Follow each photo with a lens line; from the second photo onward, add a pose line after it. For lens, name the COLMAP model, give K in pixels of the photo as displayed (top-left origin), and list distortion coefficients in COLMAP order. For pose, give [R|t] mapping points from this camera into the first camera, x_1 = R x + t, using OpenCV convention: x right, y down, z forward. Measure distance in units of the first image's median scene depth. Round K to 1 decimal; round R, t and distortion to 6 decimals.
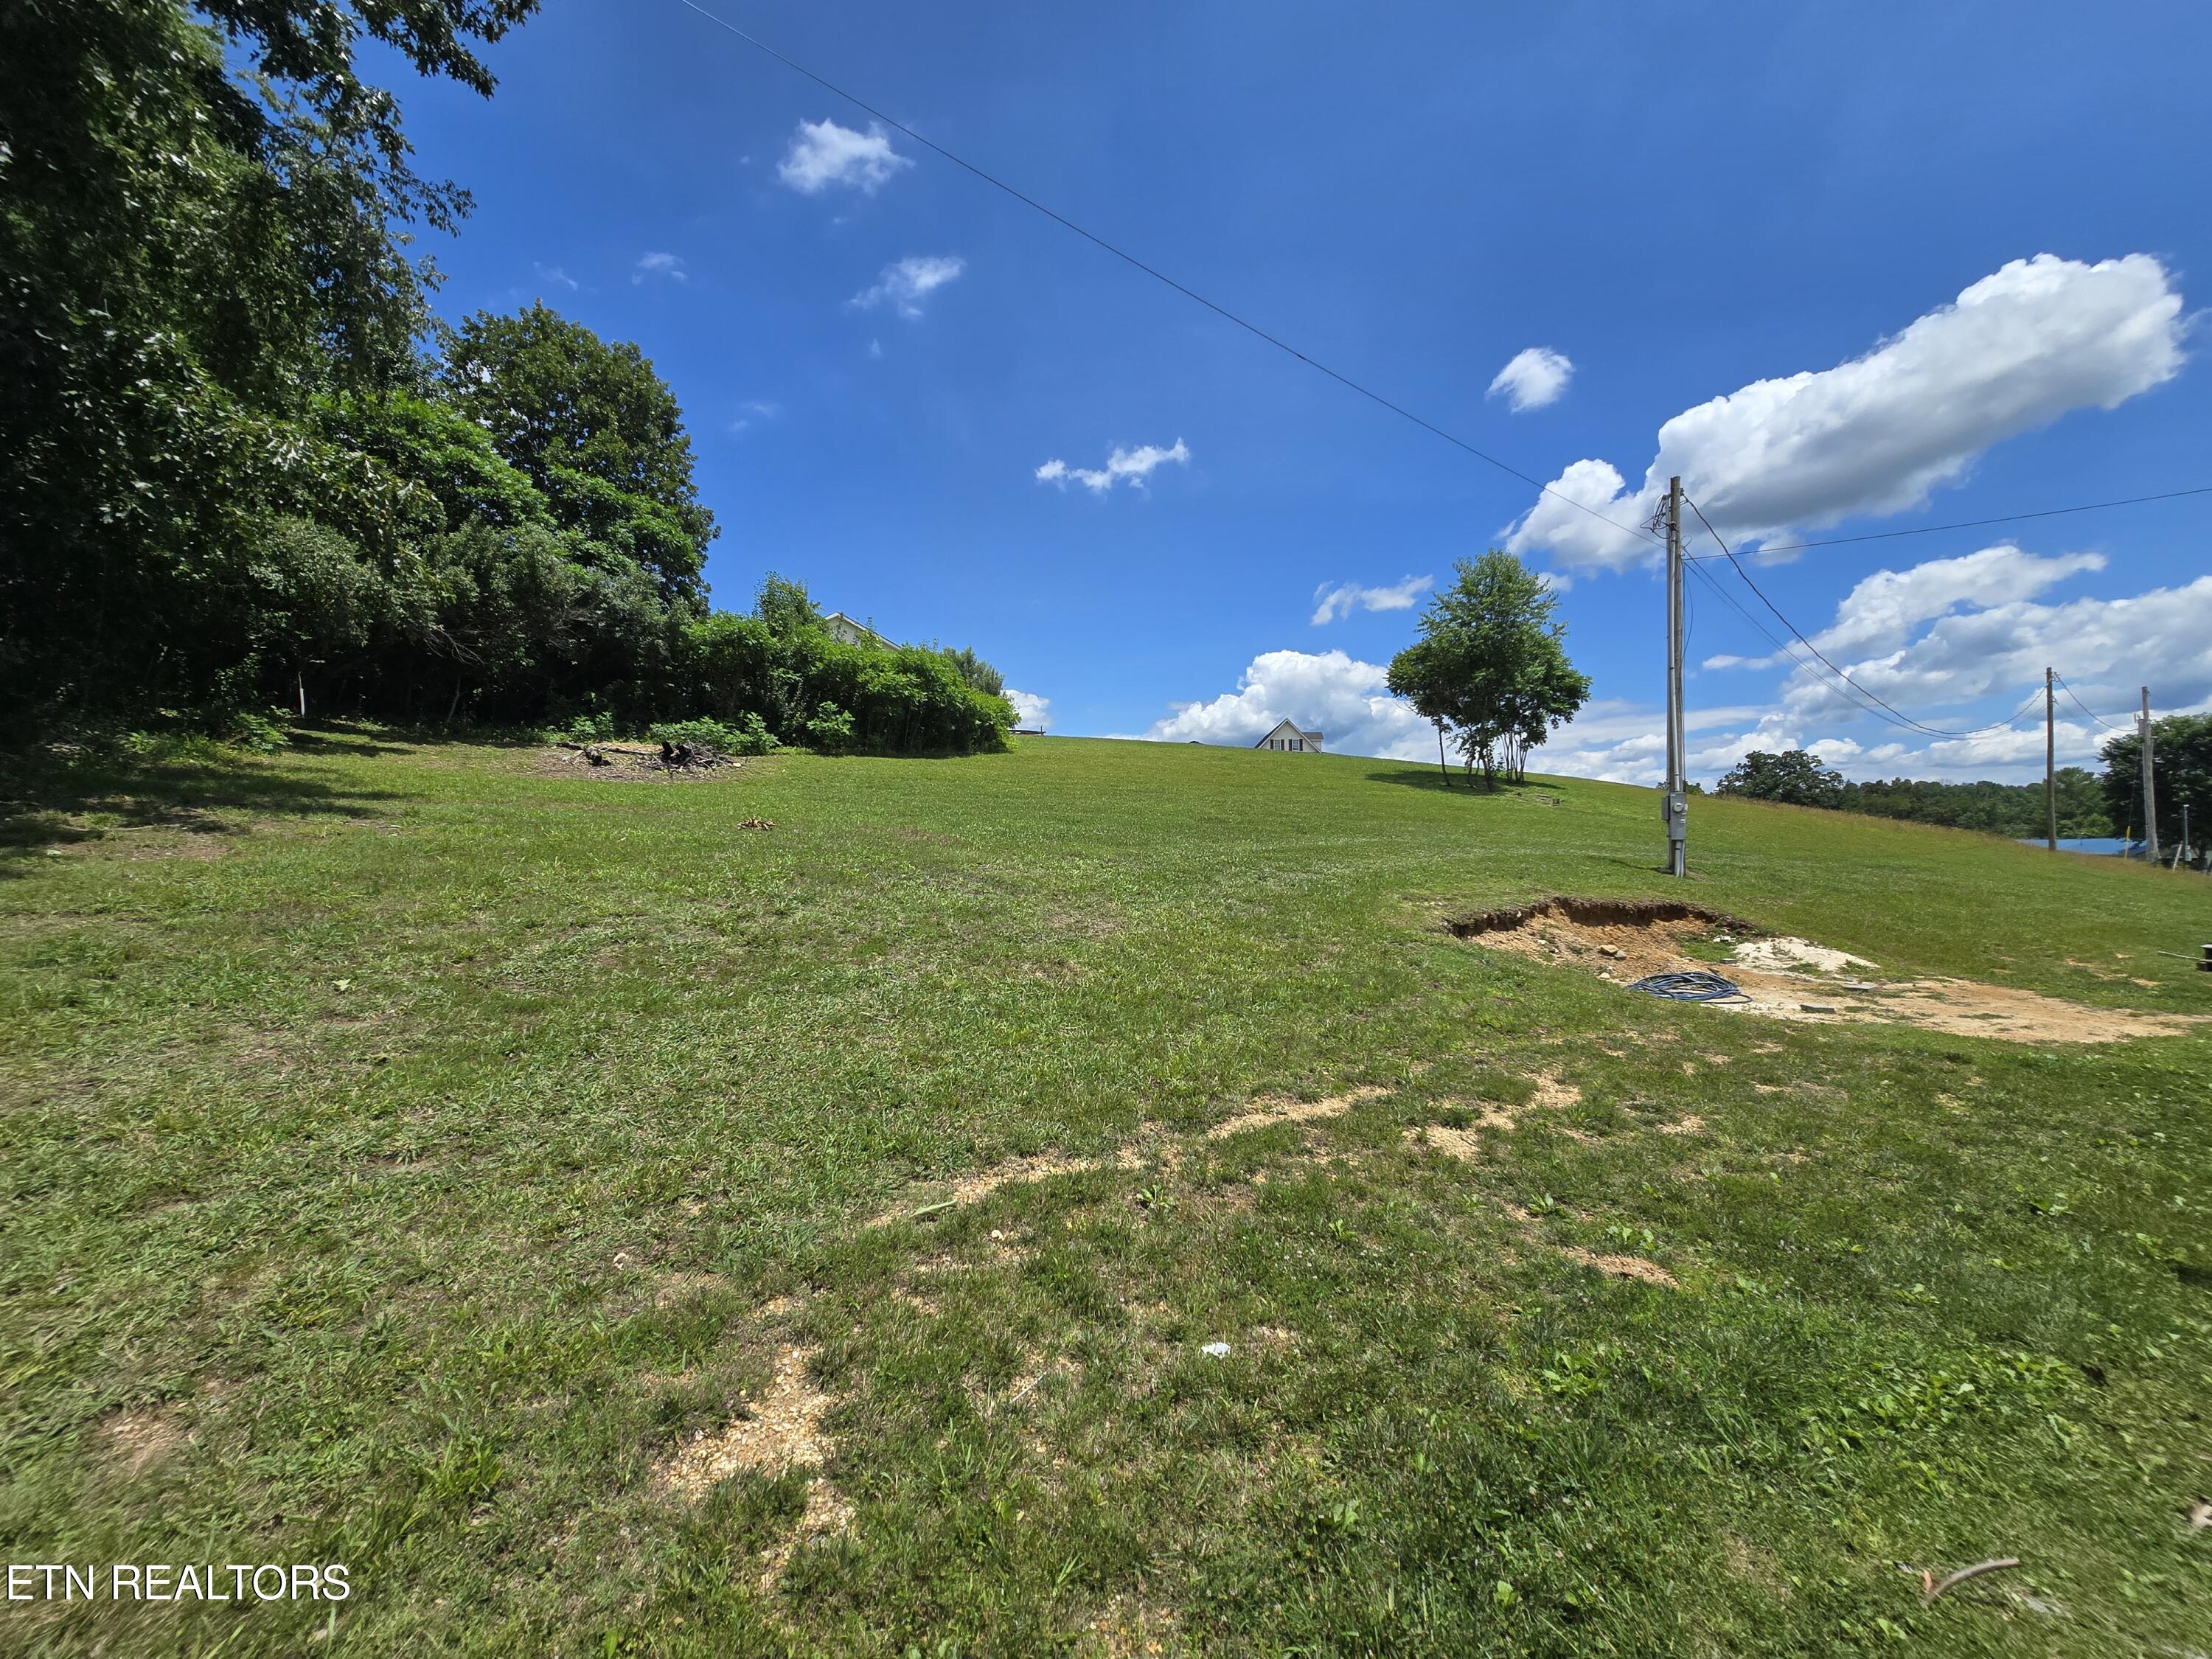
lens RADIAL K [[900.6, 0, 1106.0], [0, 900.6, 829.5], [0, 0, 1]] dist [-0.000069, 0.000526]
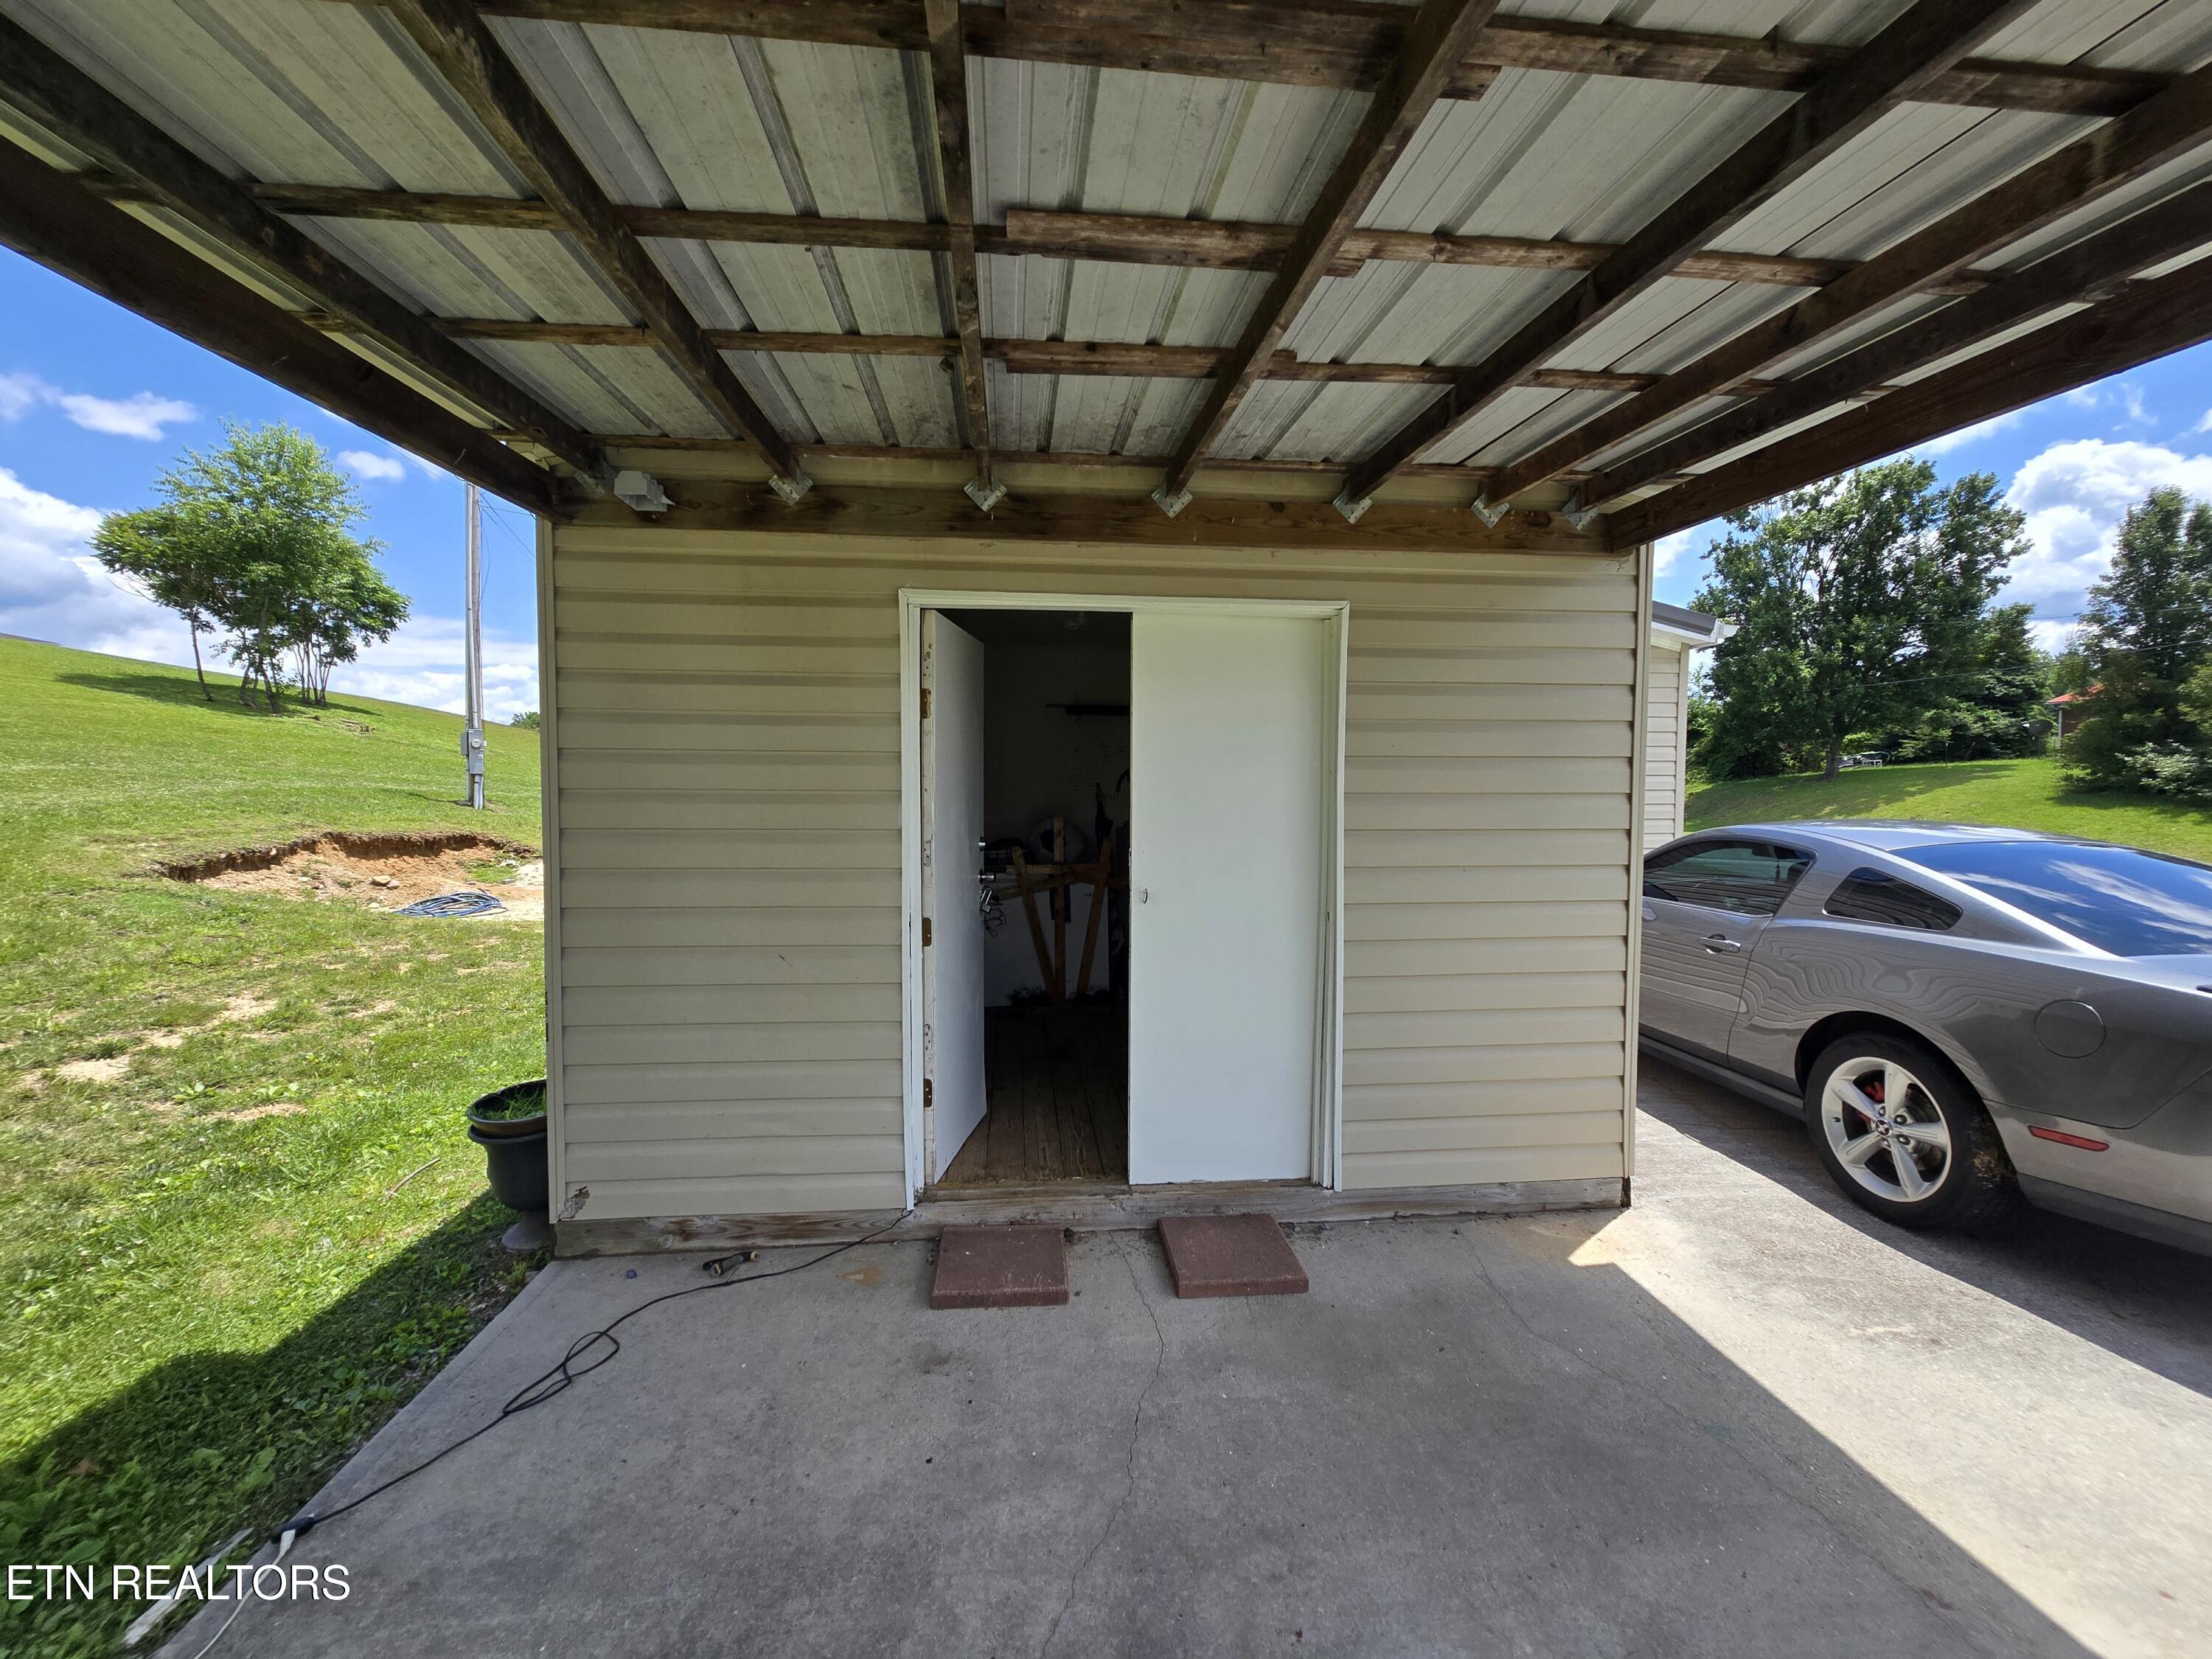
lens RADIAL K [[900.6, 0, 1106.0], [0, 900.6, 829.5], [0, 0, 1]] dist [-0.000069, 0.000526]
pose [[0.427028, -0.038422, 0.903422, -0.013127], [-0.028669, 0.998019, 0.055997, -0.005157], [-0.903784, -0.049812, 0.425080, -0.161033]]
